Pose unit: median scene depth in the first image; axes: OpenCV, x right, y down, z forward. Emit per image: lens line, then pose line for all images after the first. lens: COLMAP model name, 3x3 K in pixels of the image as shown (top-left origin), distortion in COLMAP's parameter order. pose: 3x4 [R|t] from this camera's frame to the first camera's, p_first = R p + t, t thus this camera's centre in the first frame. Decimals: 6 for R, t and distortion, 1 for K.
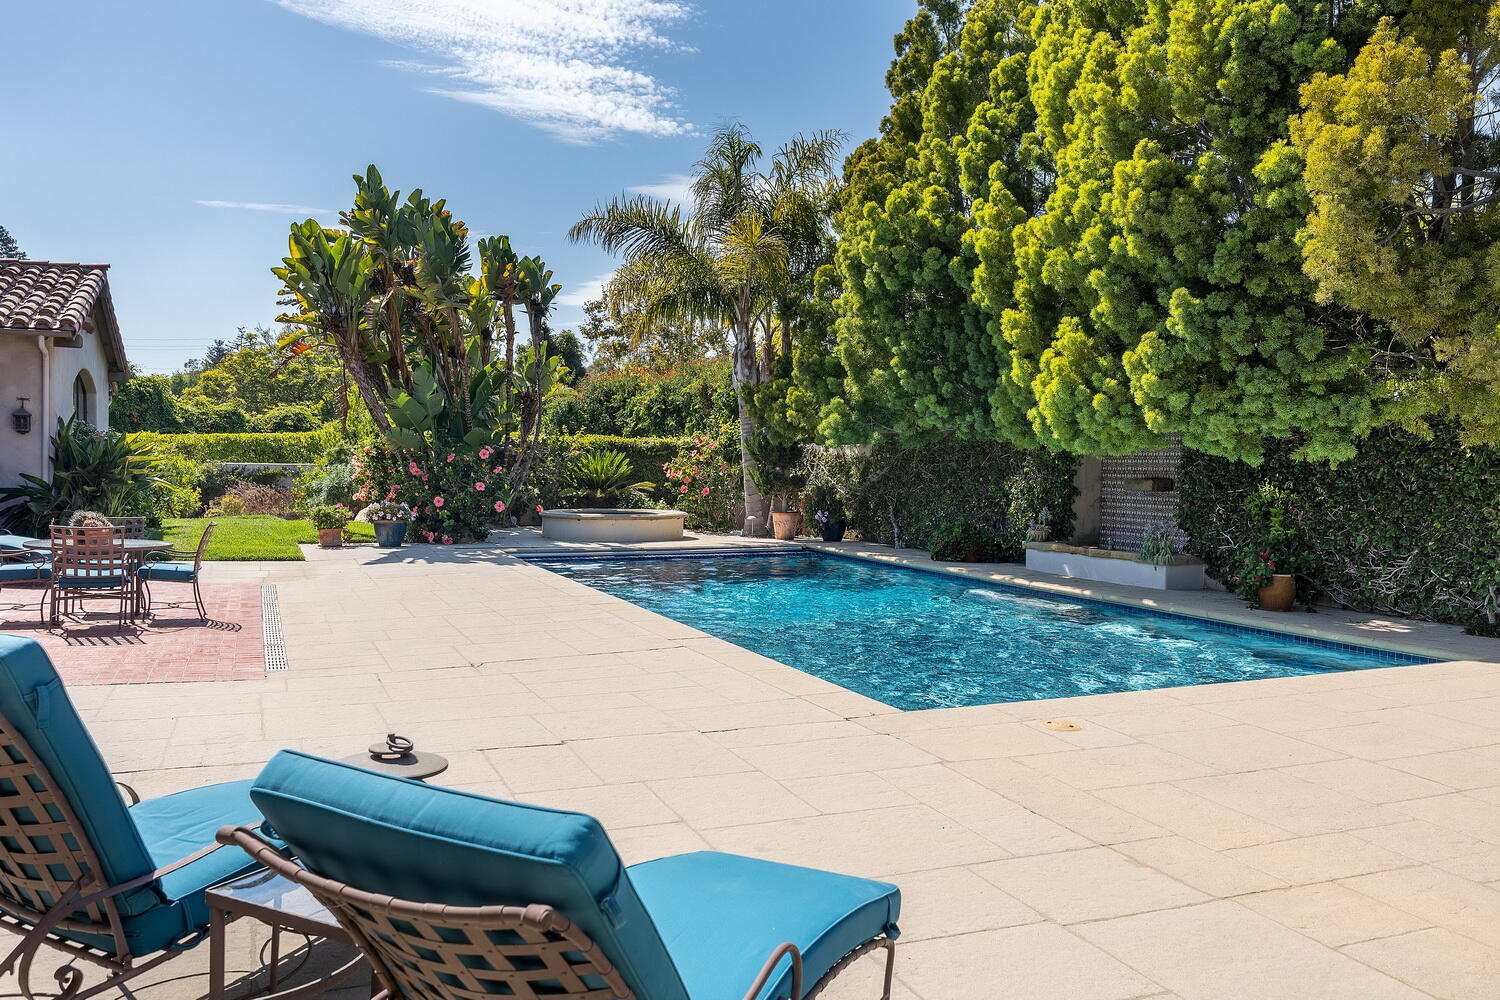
lens RADIAL K [[1139.7, 0, 750.0], [0, 1139.7, 500.0], [0, 0, 1]] dist [0.031540, -0.002300]
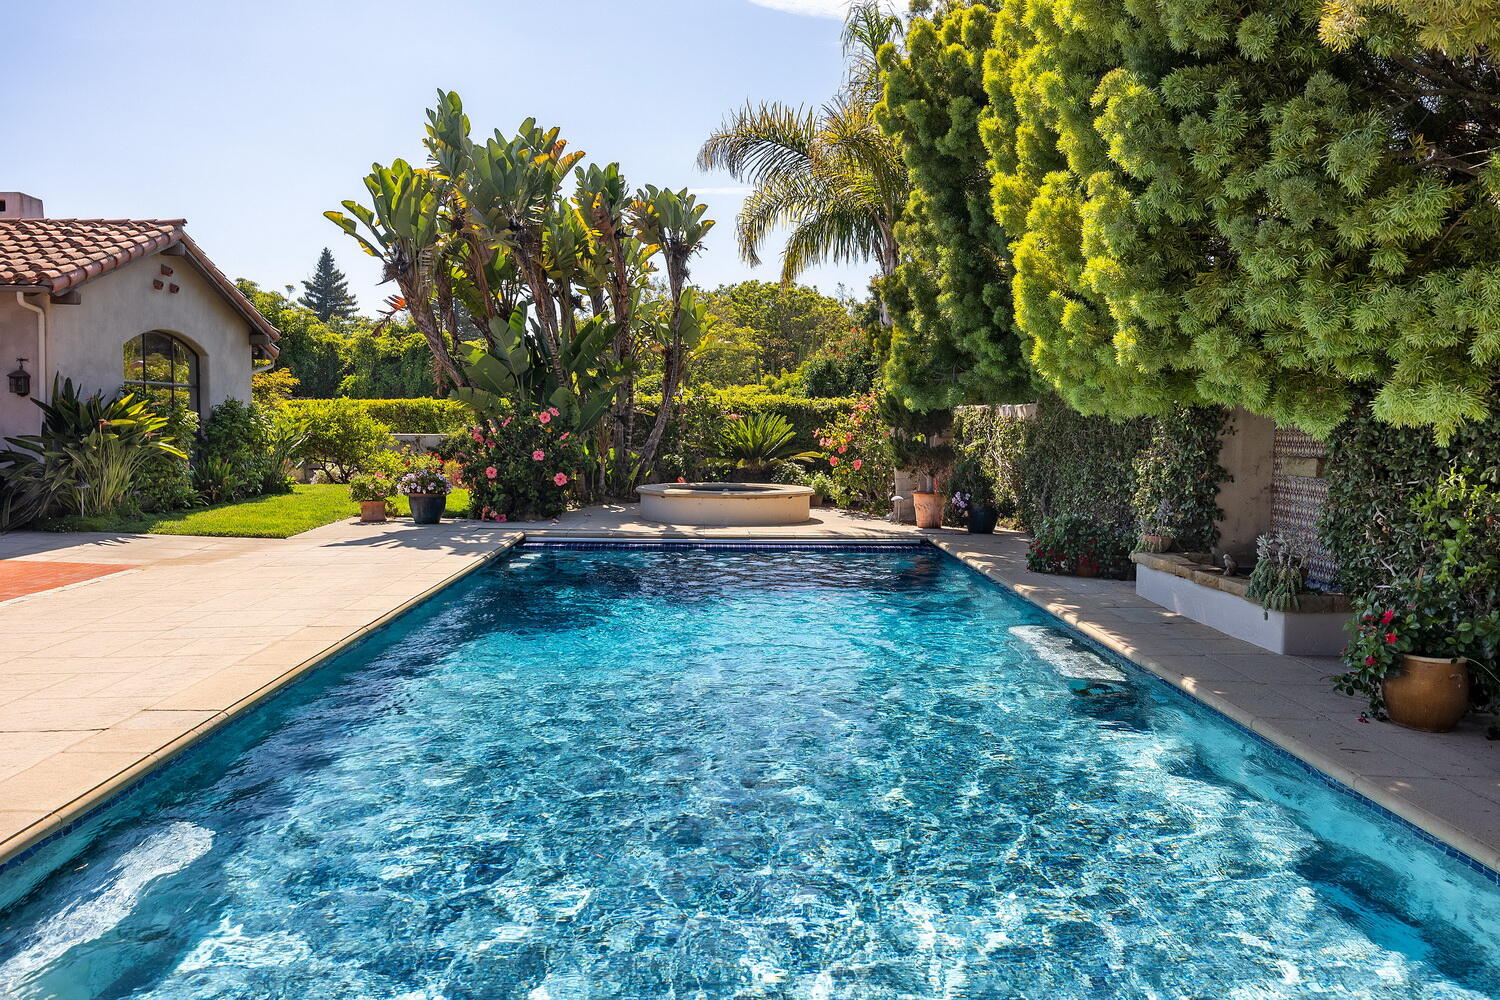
lens RADIAL K [[1139.7, 0, 750.0], [0, 1139.7, 500.0], [0, 0, 1]] dist [0.031540, -0.002300]
pose [[0.932662, 0.024524, -0.359918, 0.240677], [-0.013578, 0.999366, 0.032909, -0.009746], [0.360497, -0.025806, 0.932403, 0.283689]]
